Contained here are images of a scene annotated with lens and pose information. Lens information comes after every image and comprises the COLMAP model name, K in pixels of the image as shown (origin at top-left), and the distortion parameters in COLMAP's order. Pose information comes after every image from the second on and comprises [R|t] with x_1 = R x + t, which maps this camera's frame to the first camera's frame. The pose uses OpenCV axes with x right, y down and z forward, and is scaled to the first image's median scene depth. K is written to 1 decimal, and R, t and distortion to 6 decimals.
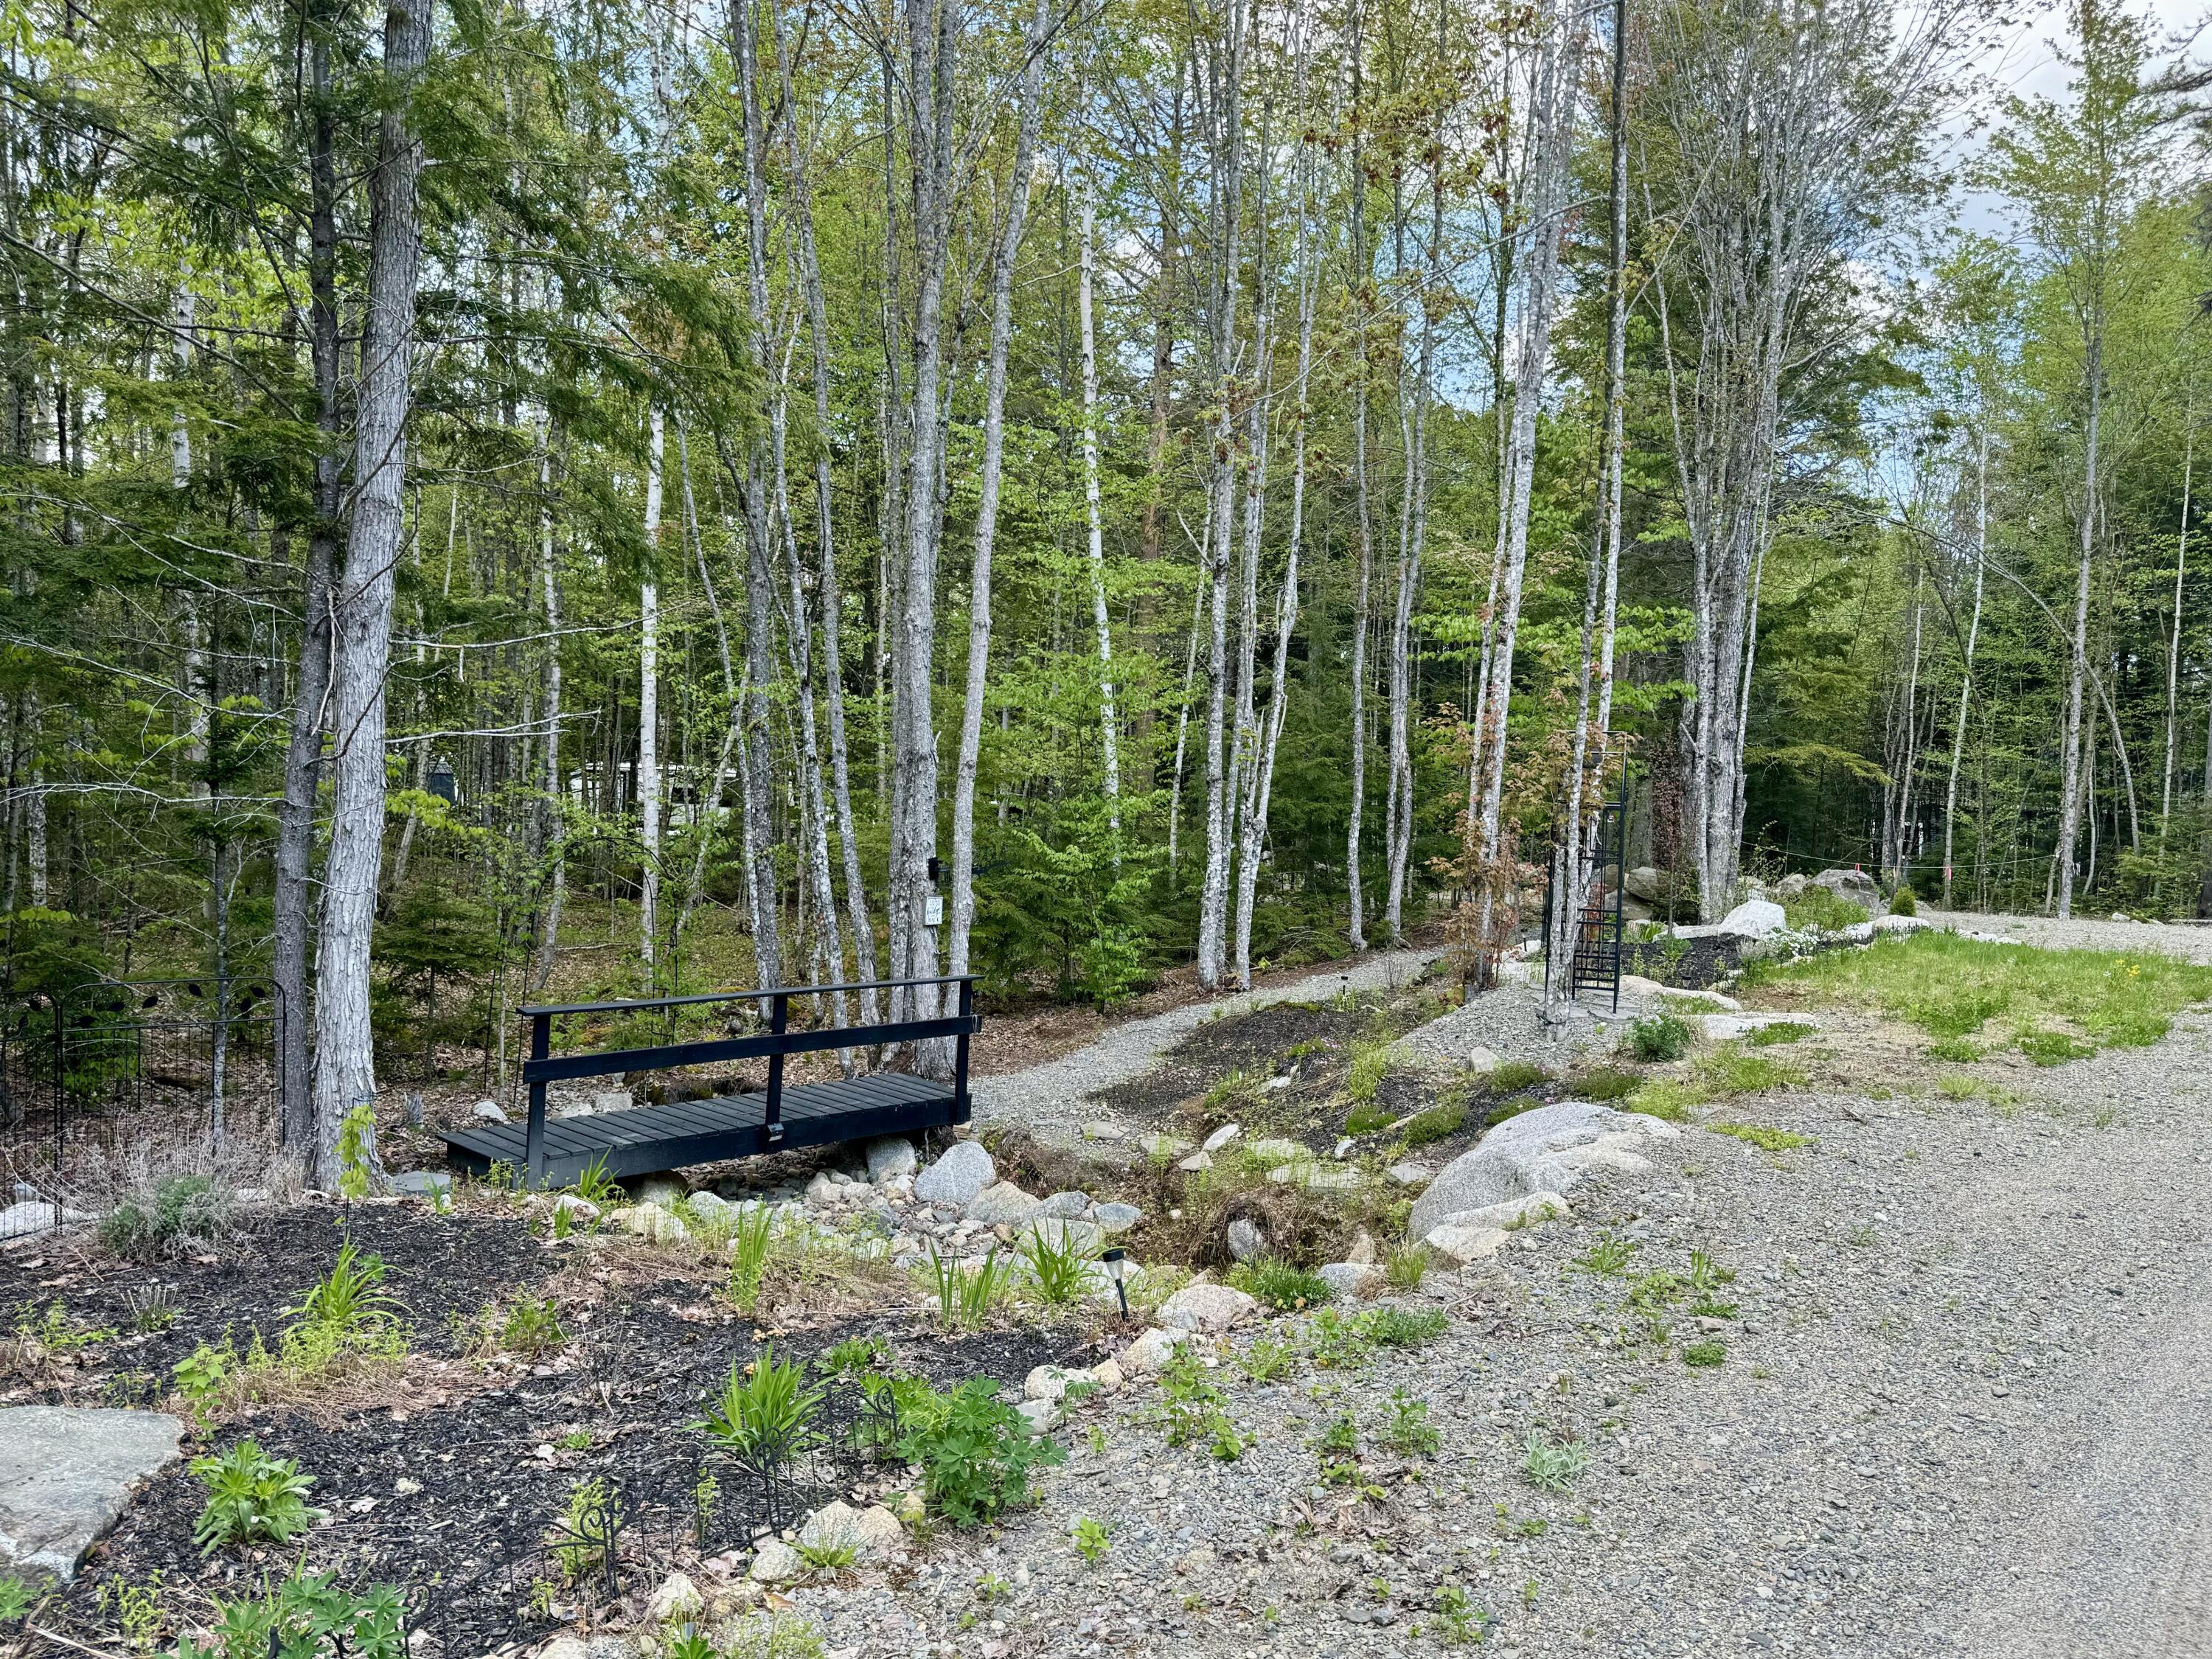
lens RADIAL K [[1611.7, 0, 1105.1], [0, 1611.7, 833.6], [0, 0, 1]] dist [0.061145, -0.005979]
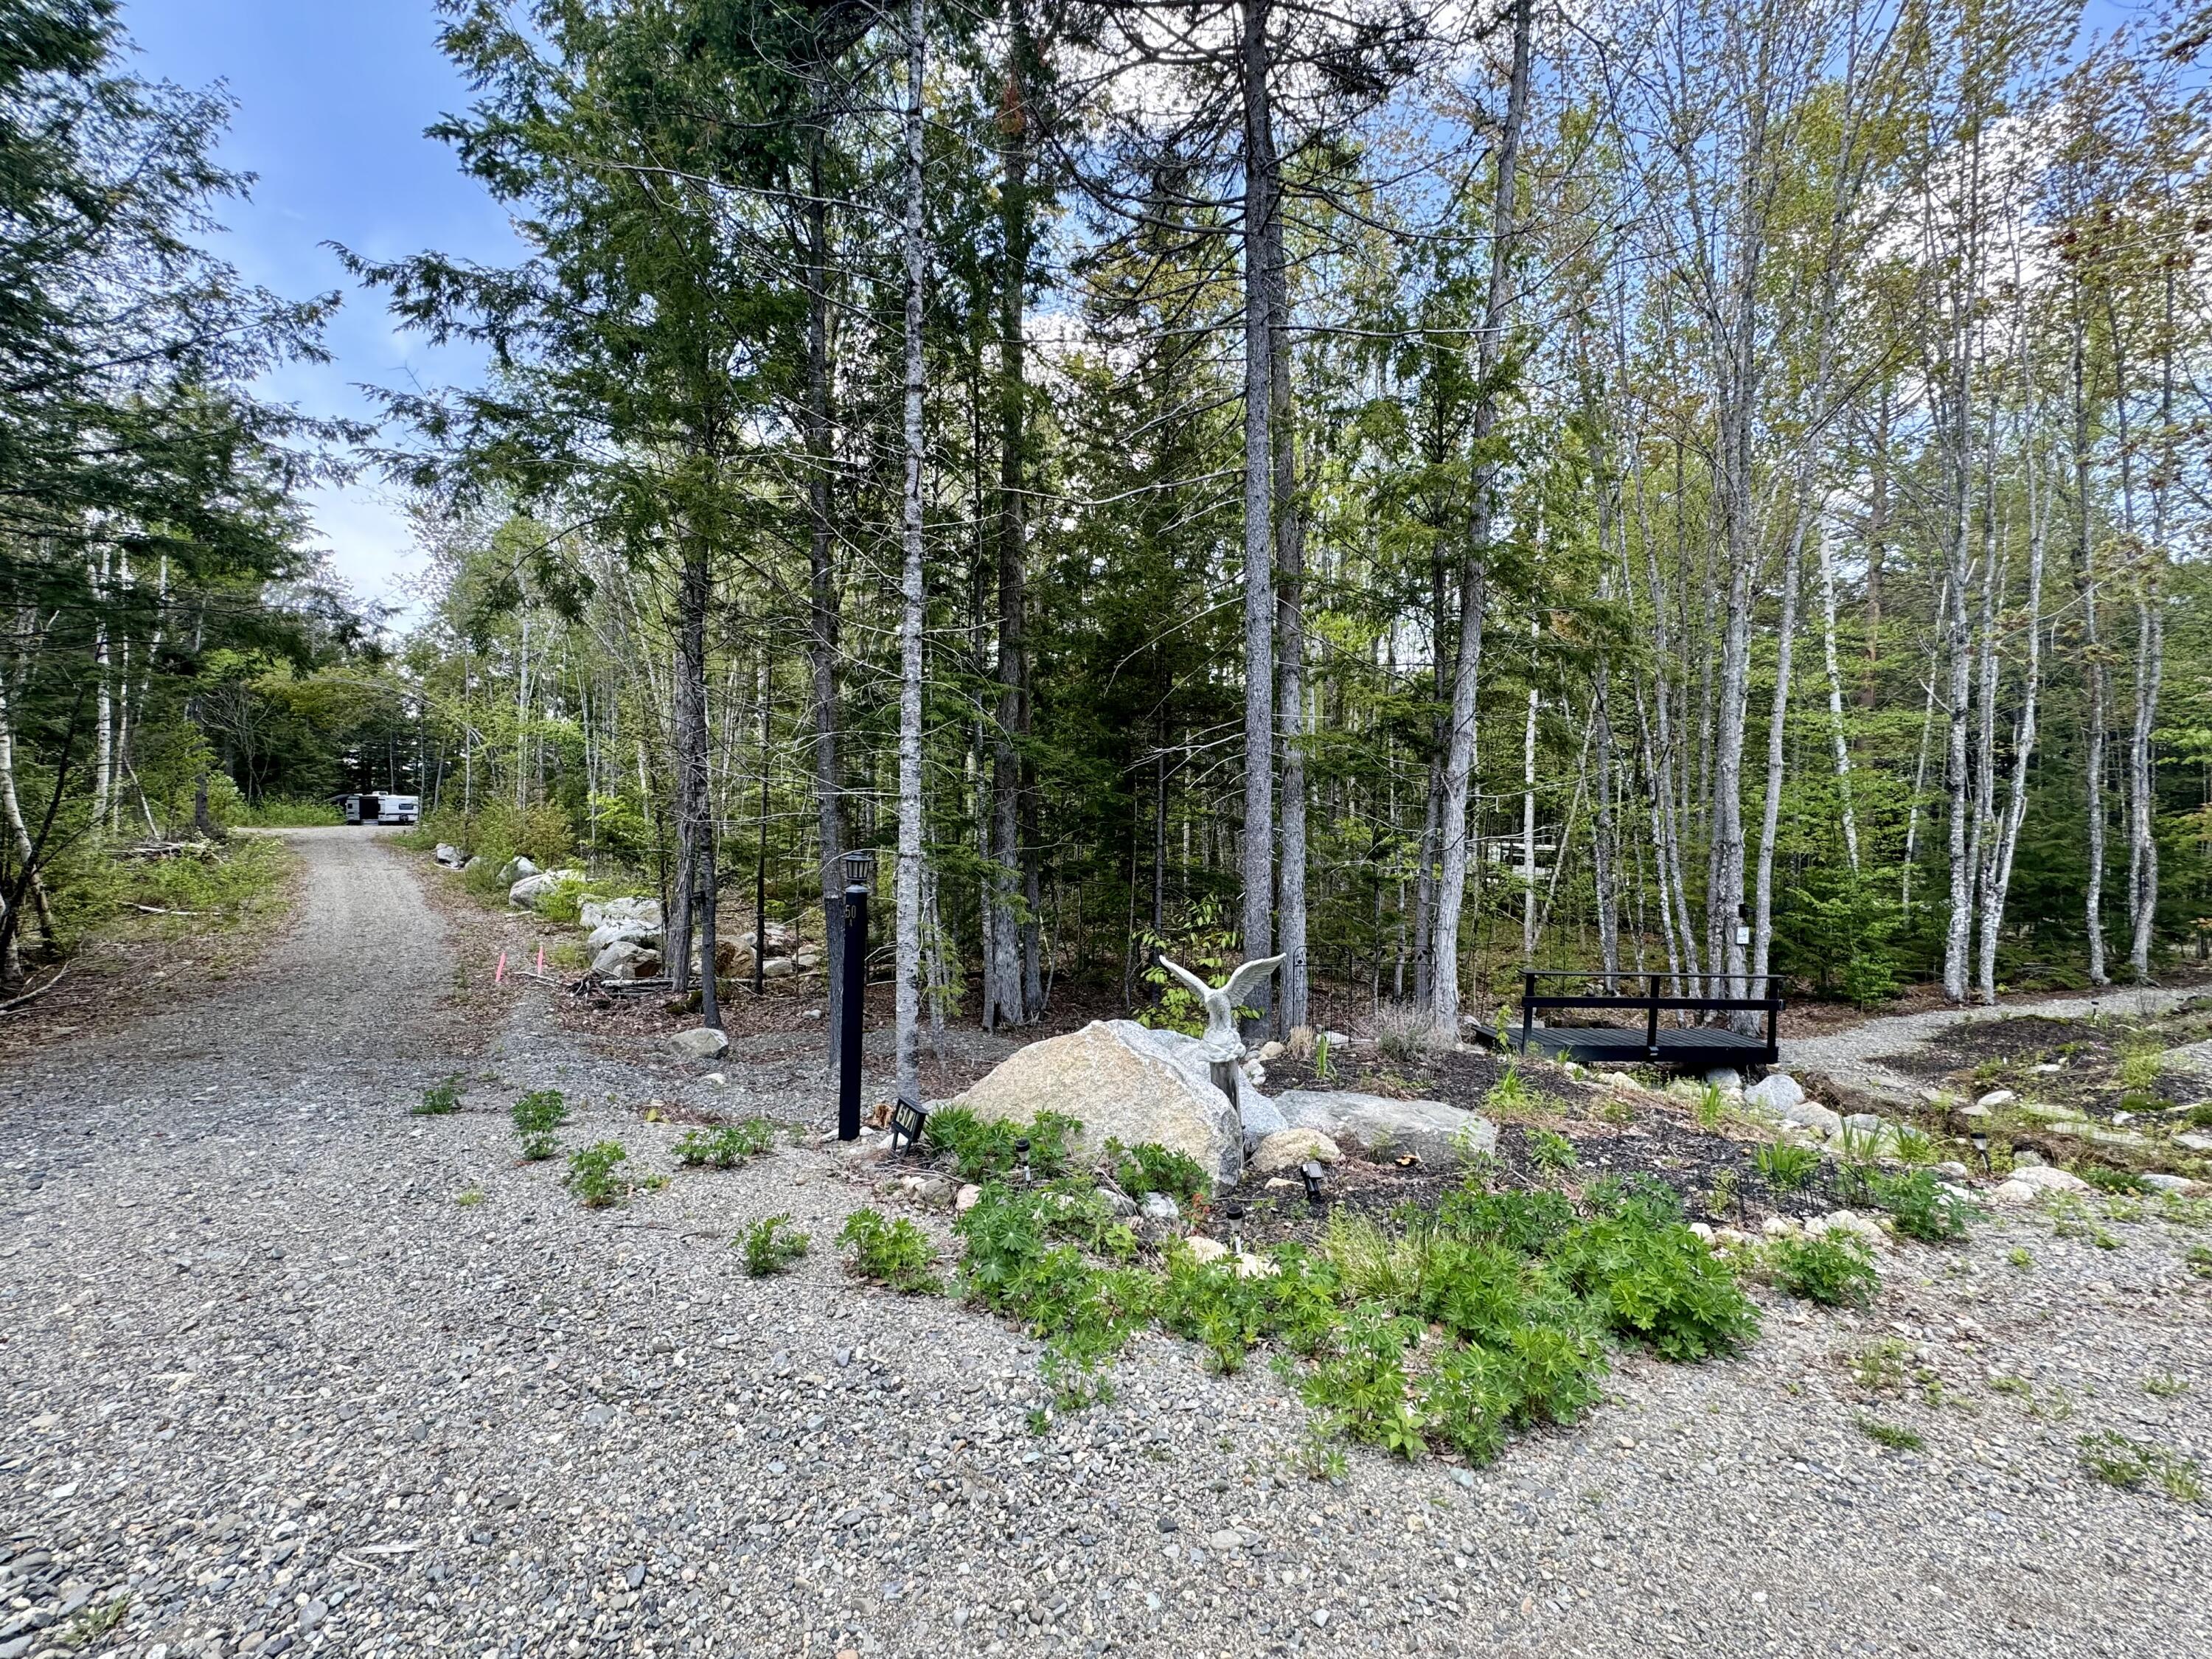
lens RADIAL K [[877.1, 0, 1105.6], [0, 877.1, 830.7], [0, 0, 1]] dist [0.001328, -0.001657]
pose [[0.780859, -0.012292, -0.624587, -0.049537], [-0.022385, 0.998614, -0.047639, -0.002773], [0.624306, 0.051180, 0.779501, -0.132371]]
